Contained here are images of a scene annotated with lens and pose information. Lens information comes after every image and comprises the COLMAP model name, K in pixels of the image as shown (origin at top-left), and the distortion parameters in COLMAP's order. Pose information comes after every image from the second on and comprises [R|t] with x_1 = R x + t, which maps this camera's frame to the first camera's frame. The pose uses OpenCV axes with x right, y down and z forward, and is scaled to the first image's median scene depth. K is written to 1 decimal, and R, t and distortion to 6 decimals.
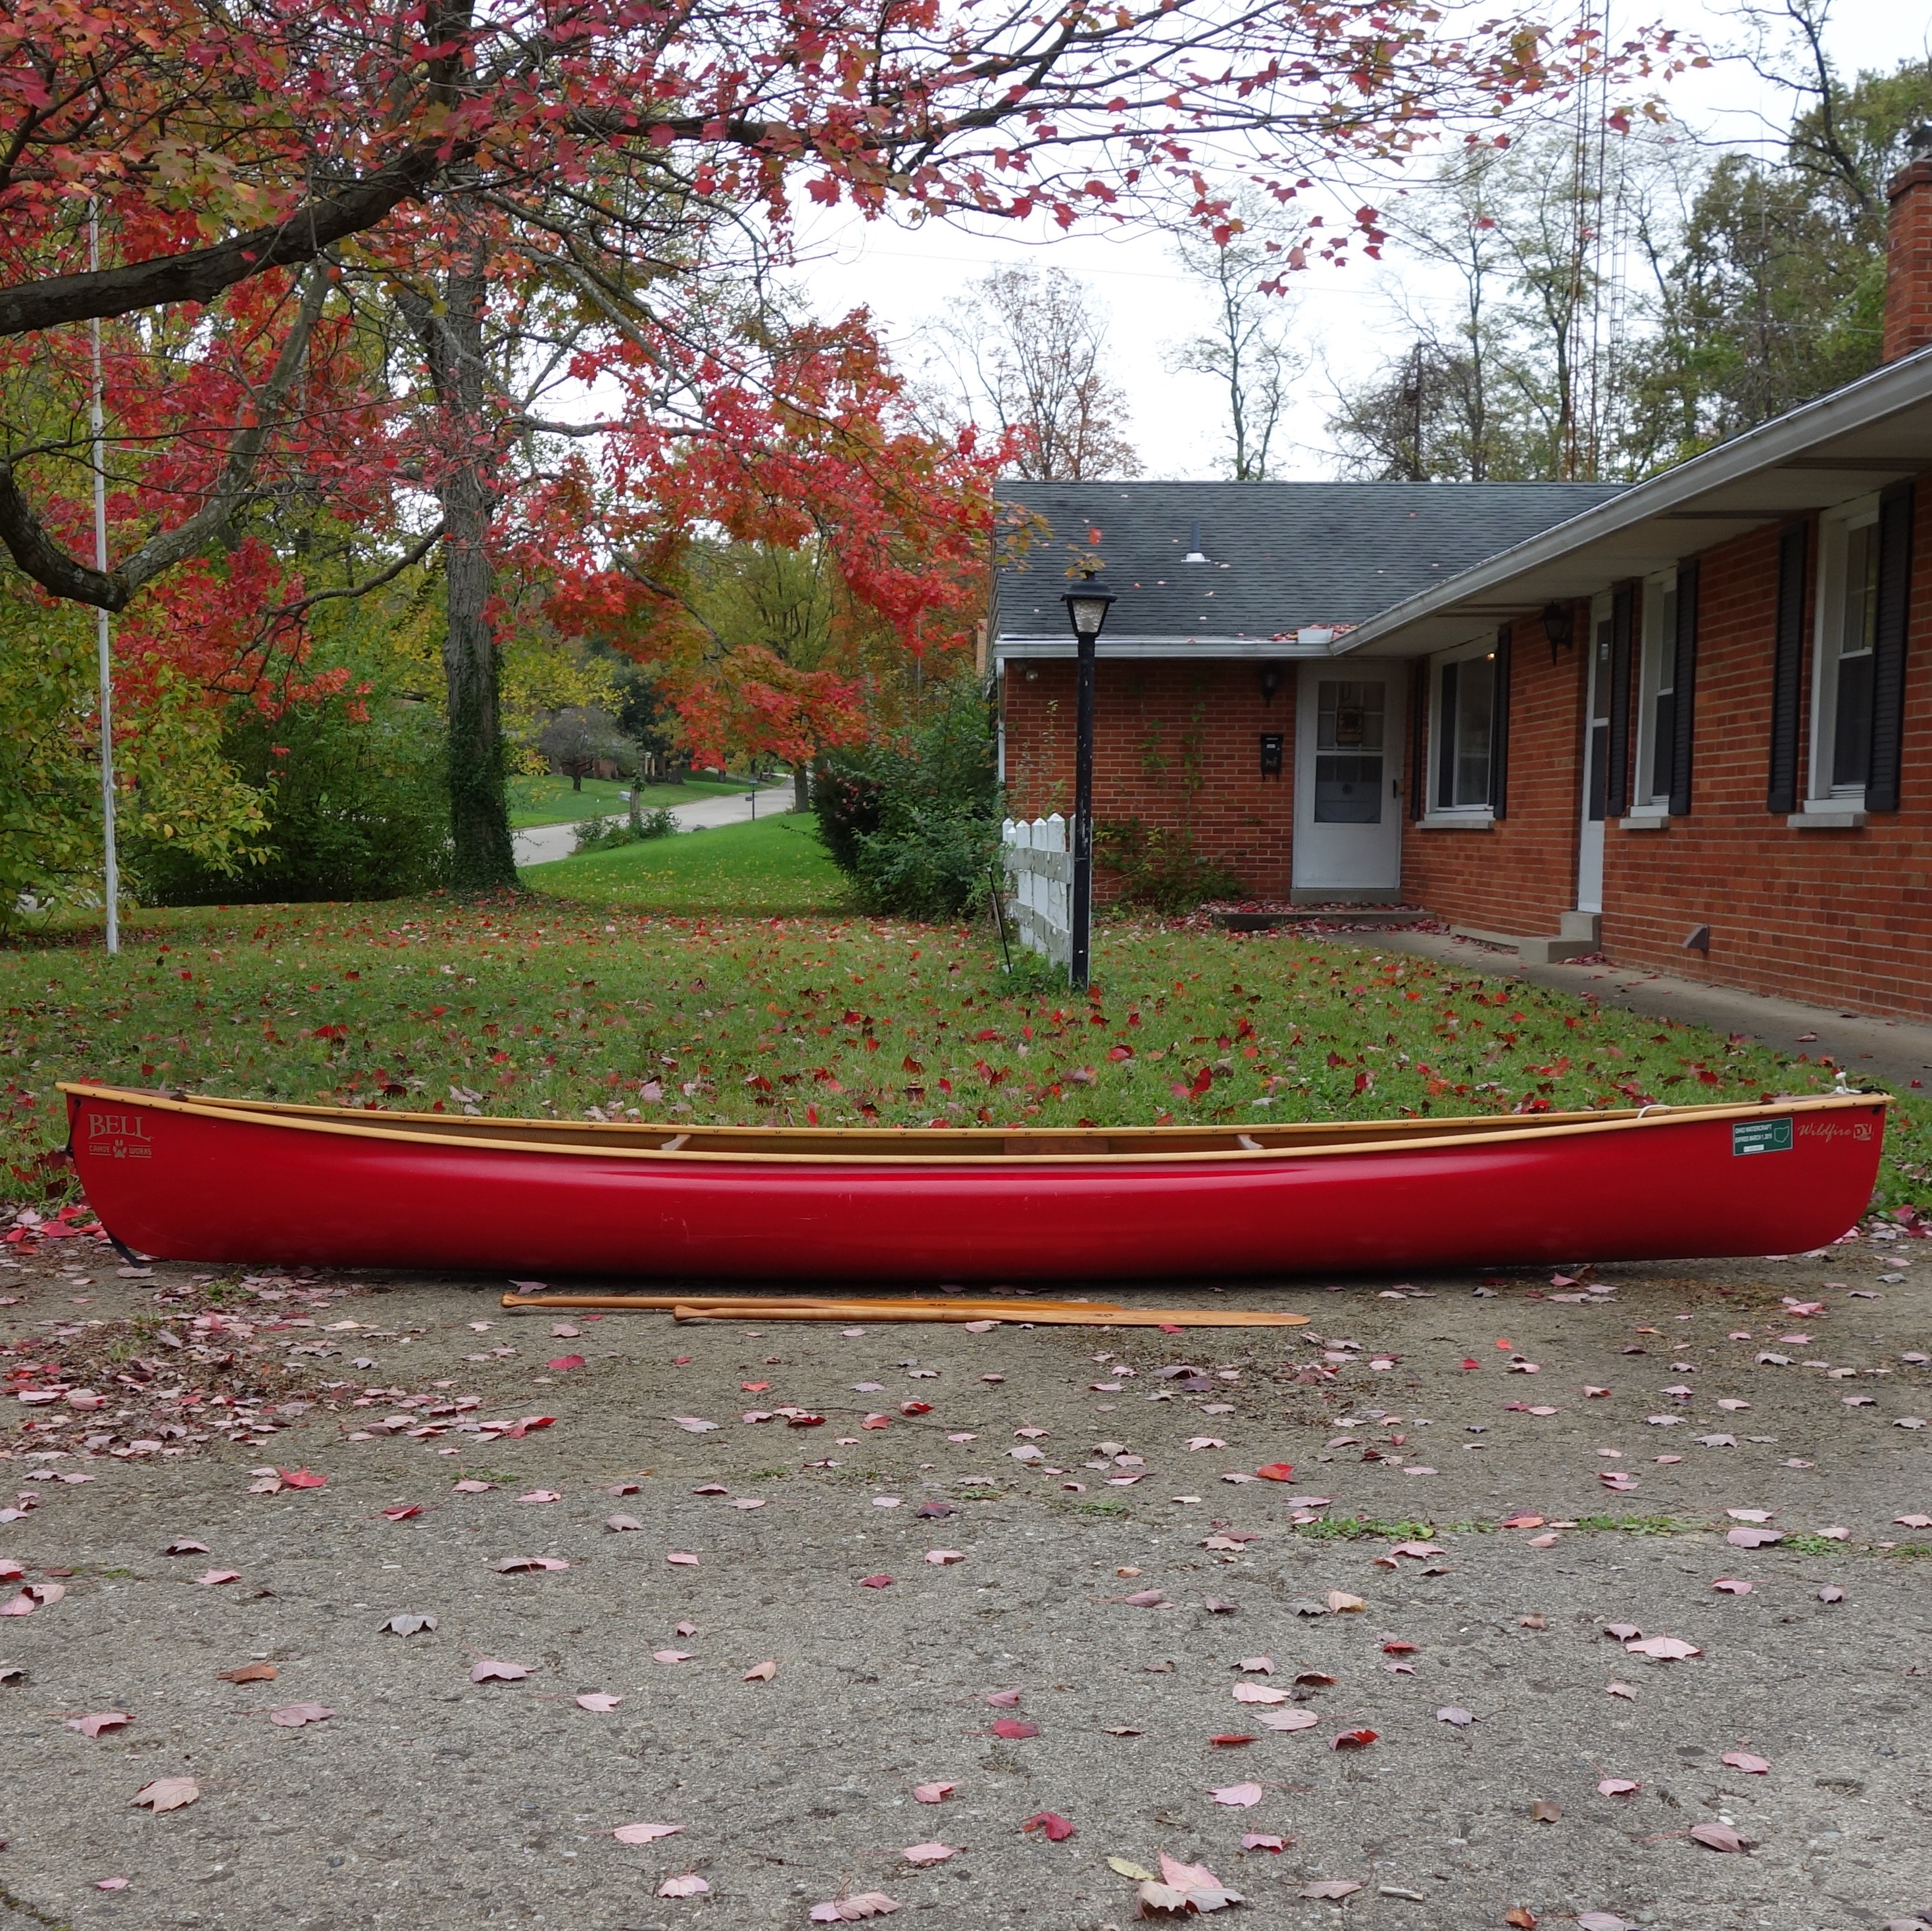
lens RADIAL K [[2691.6, 0, 966.0], [0, 2691.6, 965.5], [0, 0, 1]] dist [-0.001117, 0.001368]
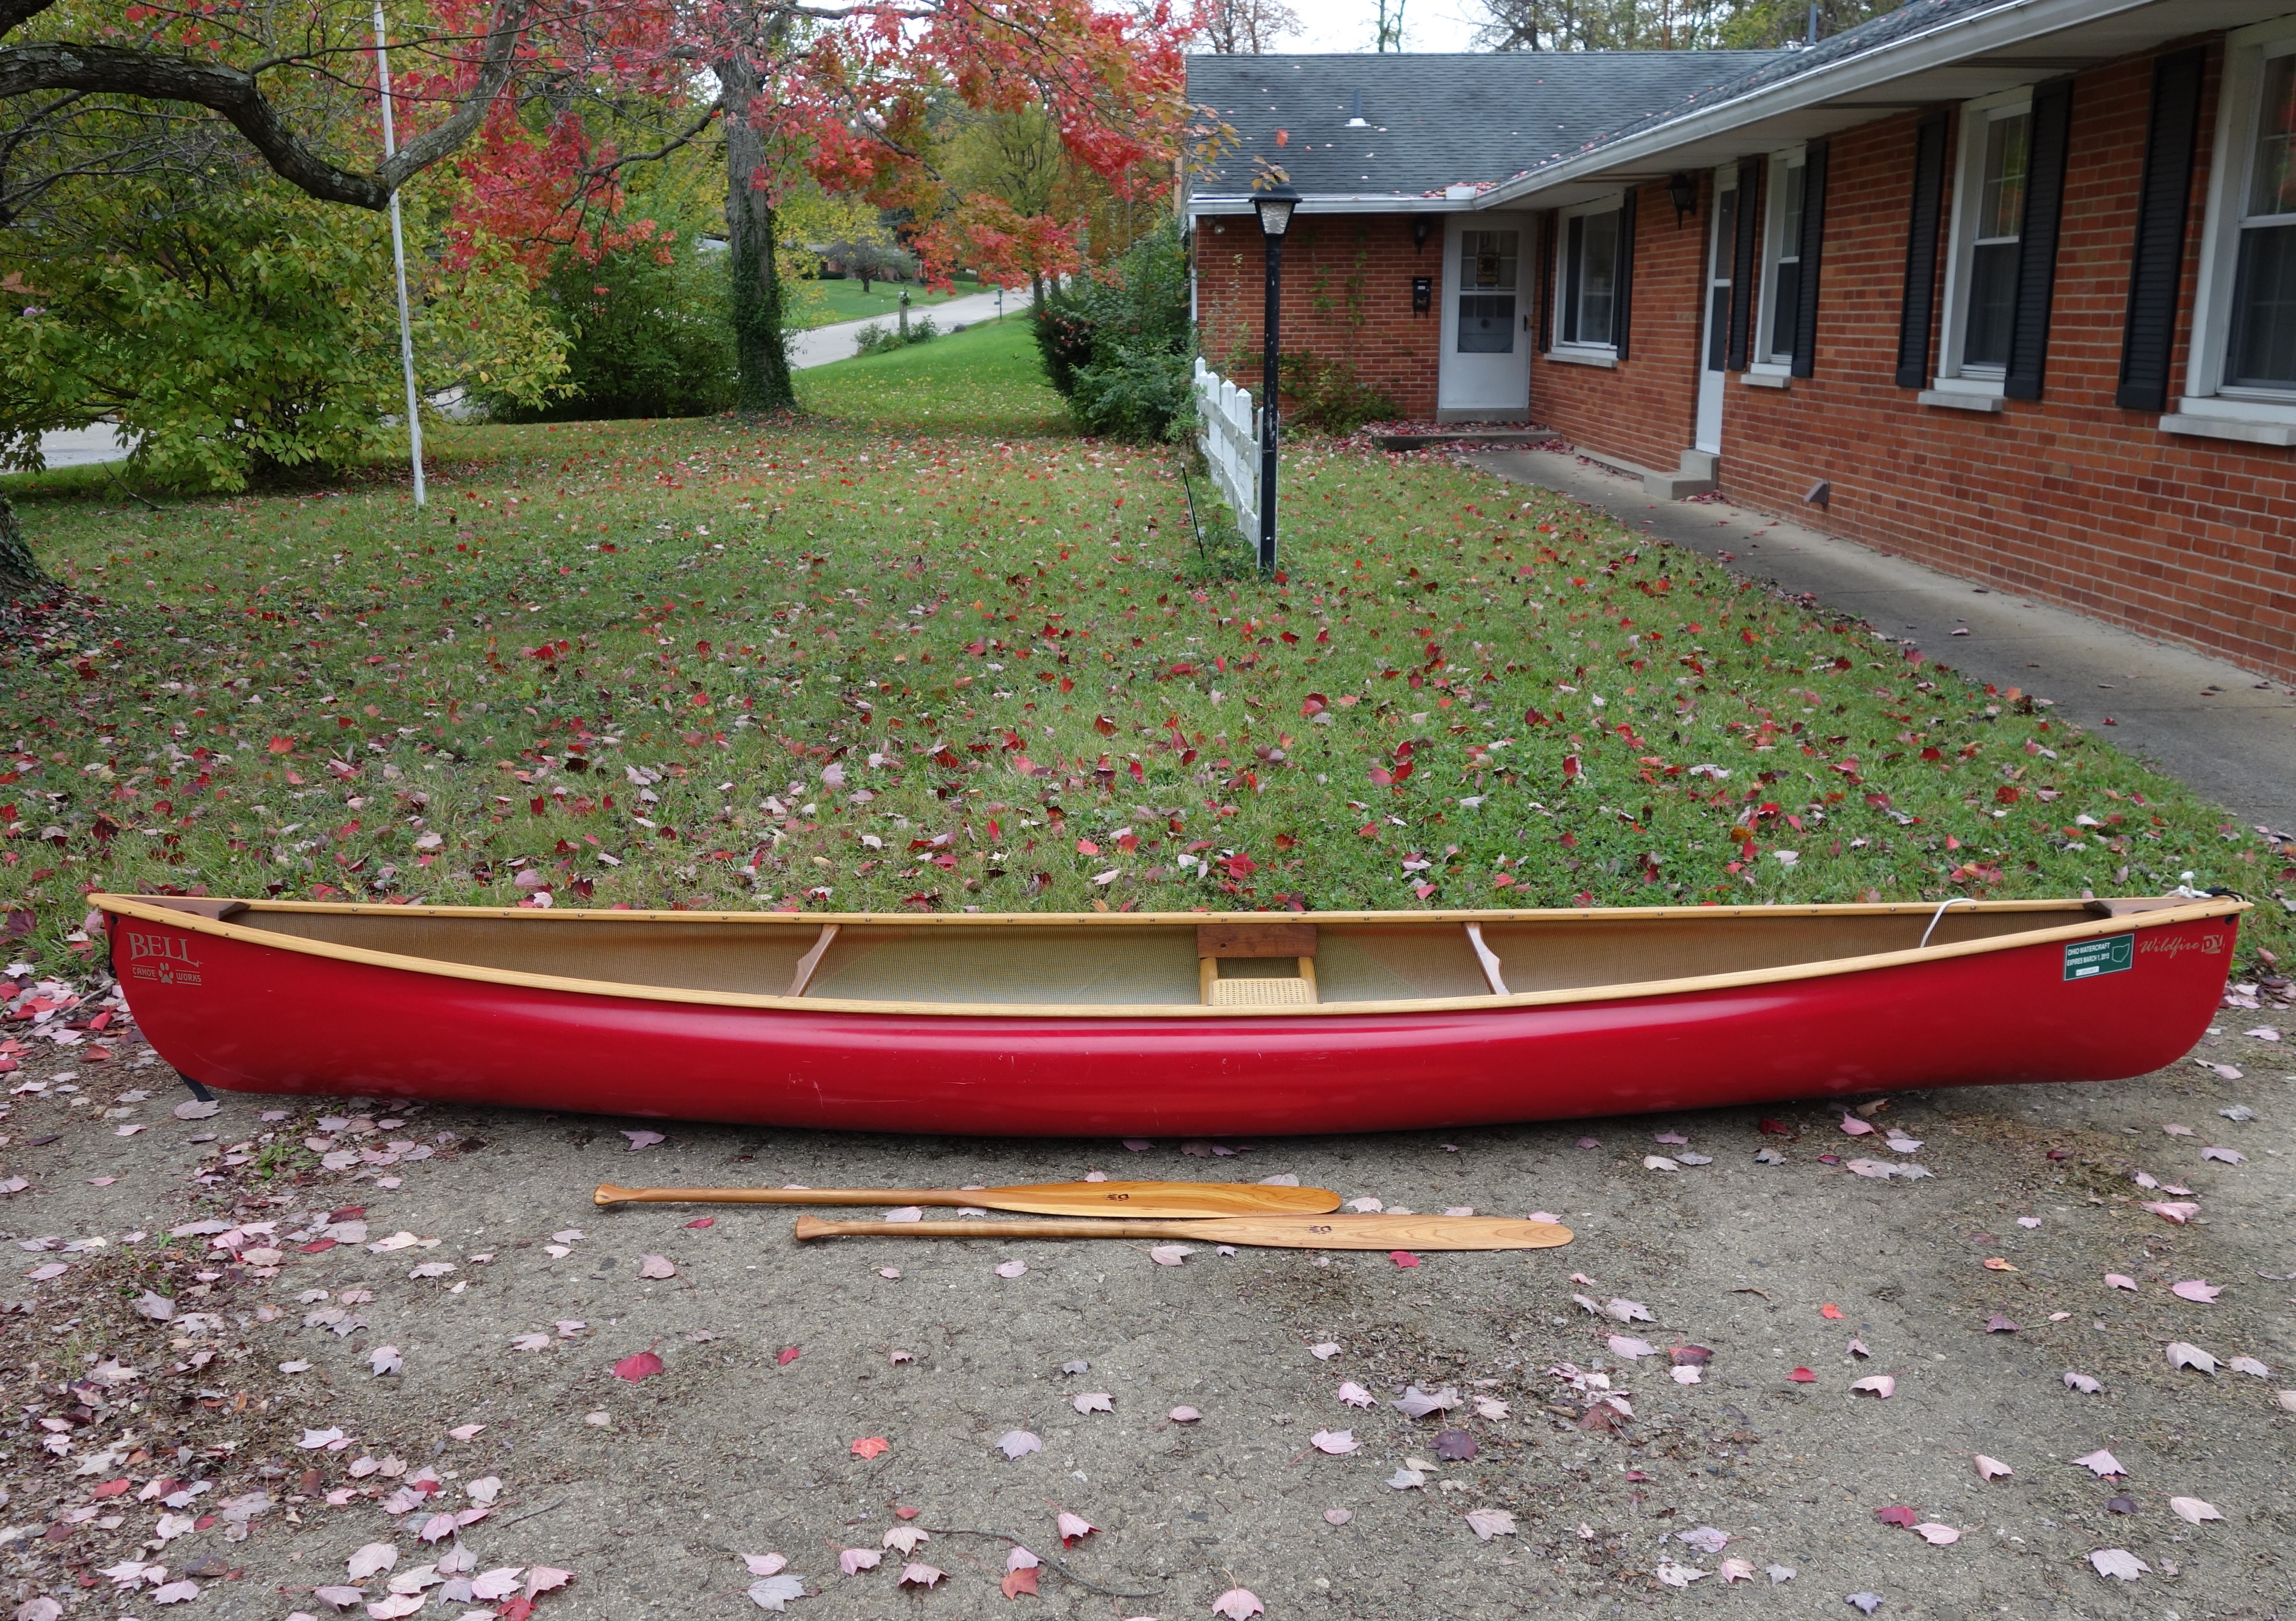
lens RADIAL K [[2130.8, 0, 1155.5], [0, 2130.8, 771.5], [0, 0, 1]] dist [0.002871, -0.010017]
pose [[0.999945, -0.008250, -0.006538, 0.003497], [0.009128, 0.988937, 0.148054, -0.055796], [0.005244, -0.148106, 0.988958, 0.203820]]
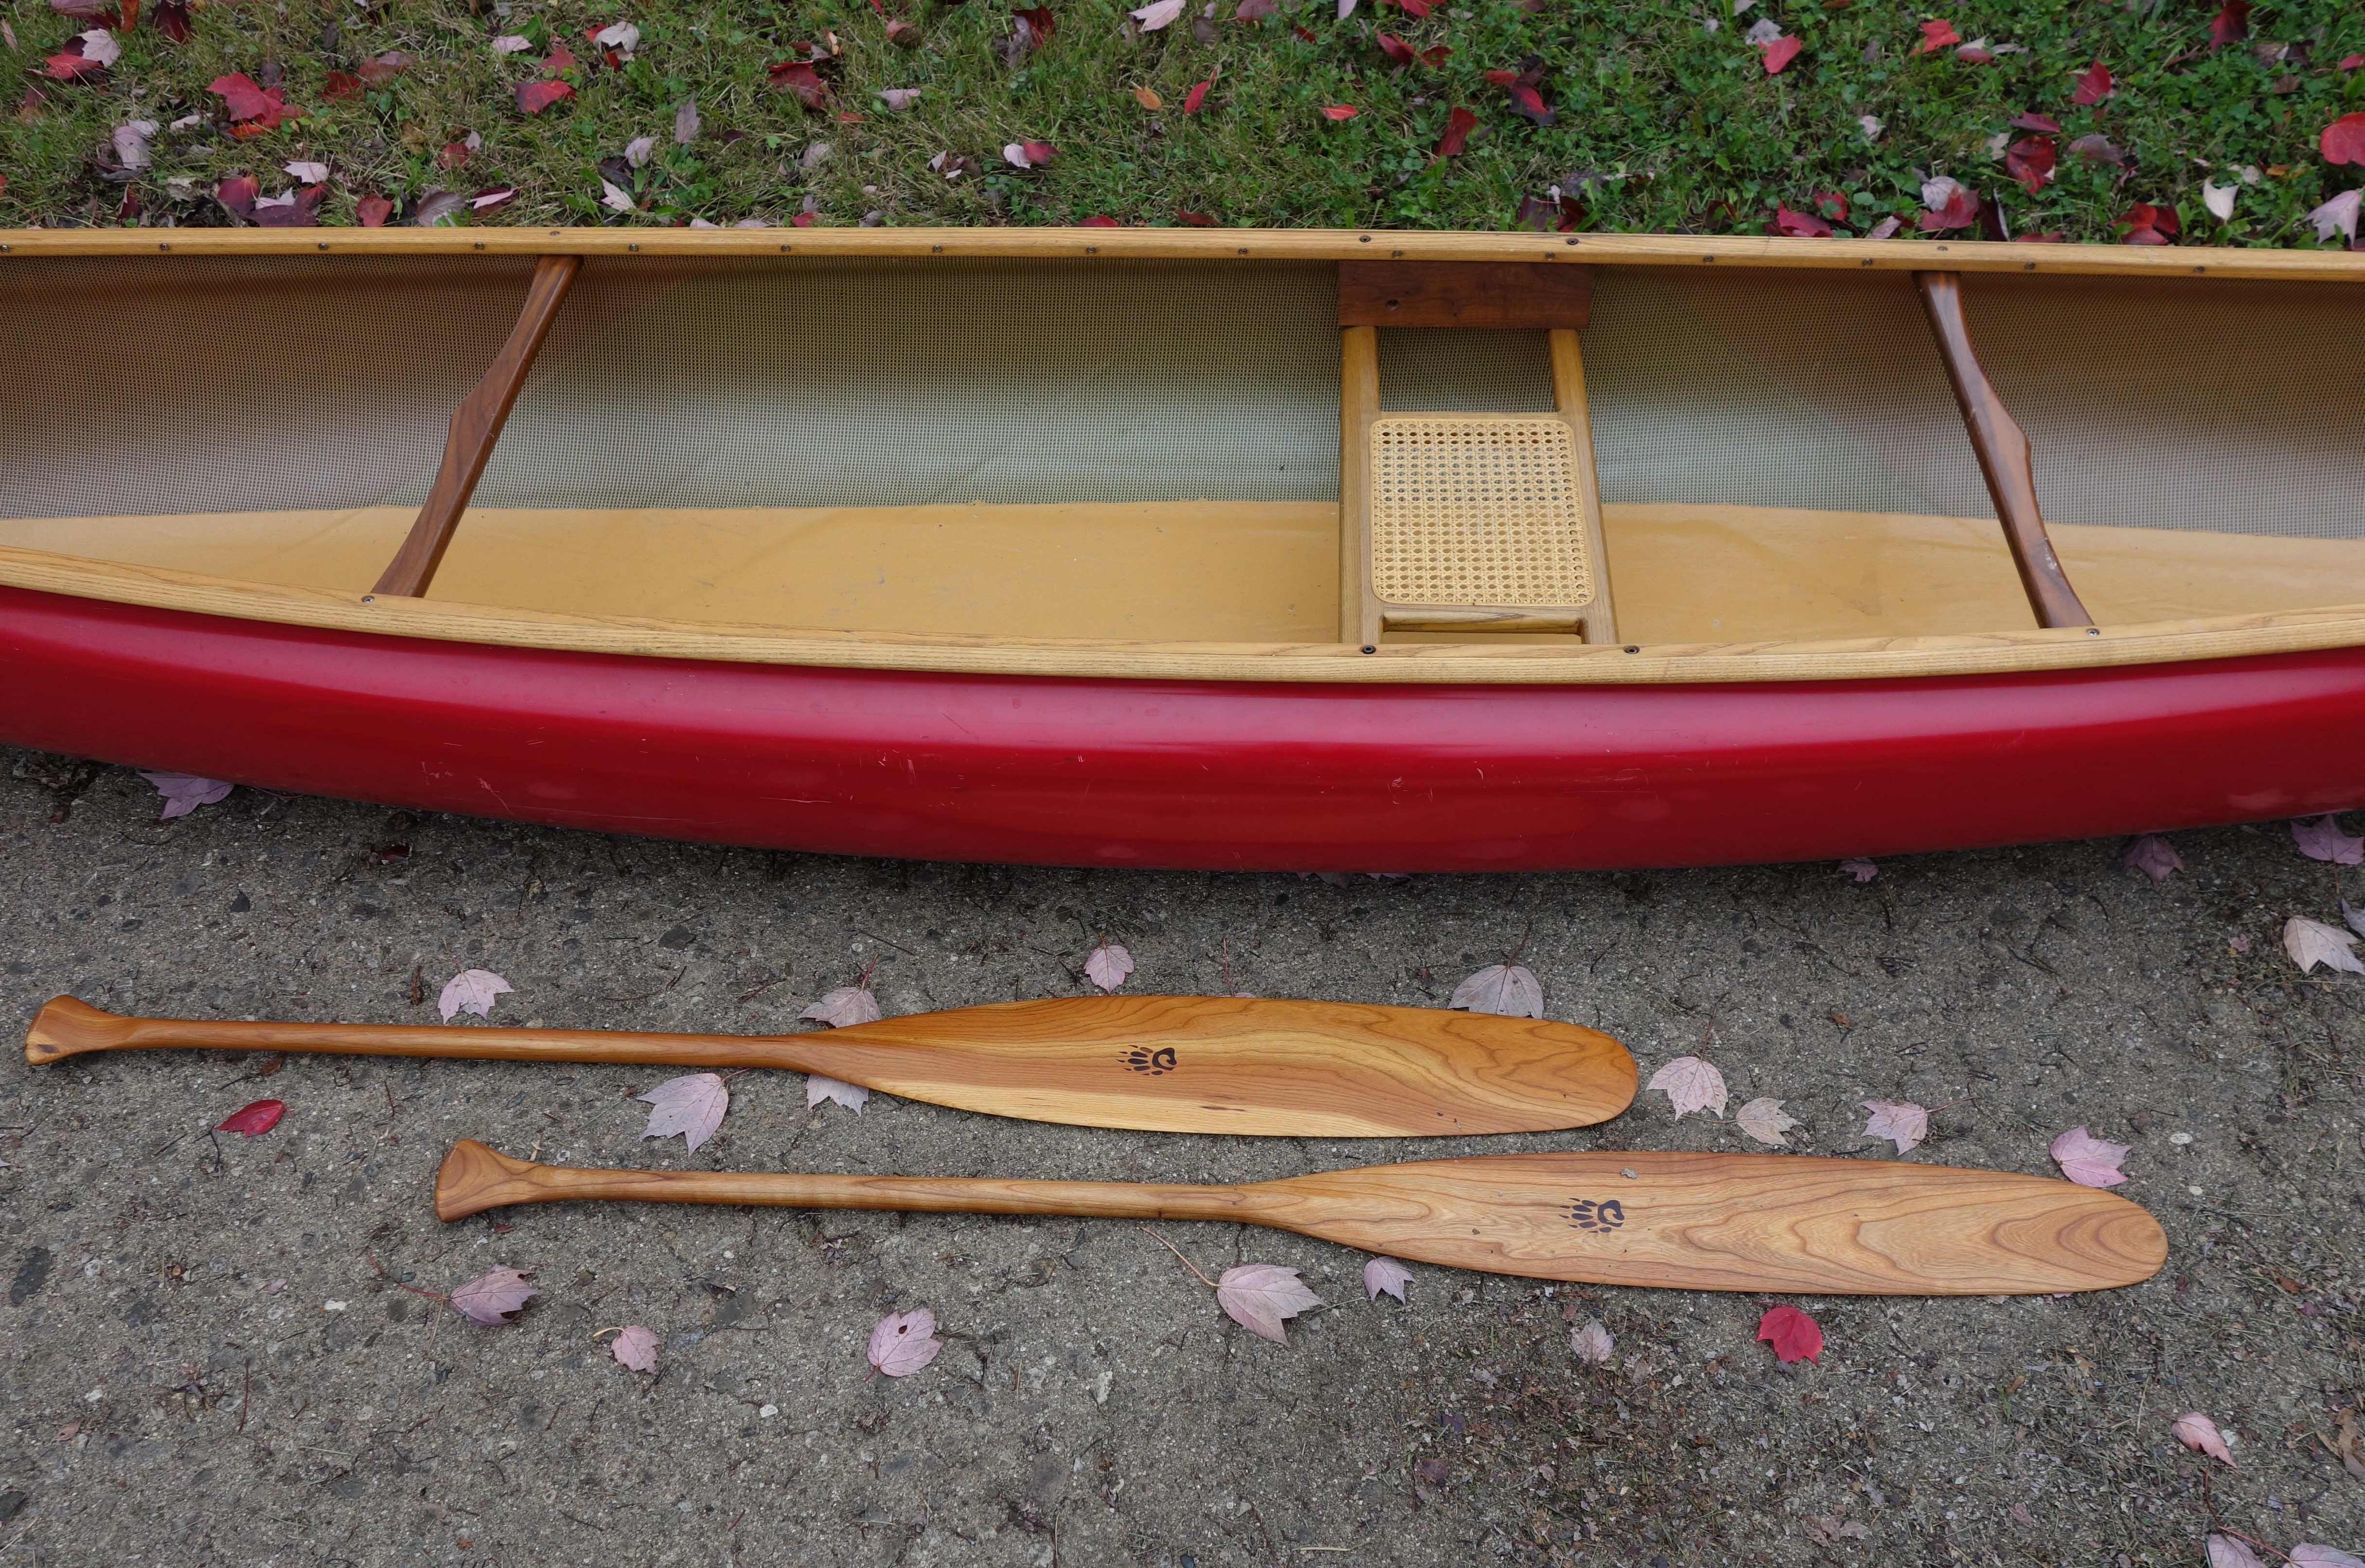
lens RADIAL K [[2093.0, 0, 1189.4], [0, 2093.0, 898.0], [0, 0, 1]] dist [0.007968, -0.015434]
pose [[0.999263, 0.017083, -0.034361, 0.002506], [0.010970, 0.730889, 0.682408, -0.052160], [0.036772, -0.682283, 0.730163, 0.439577]]
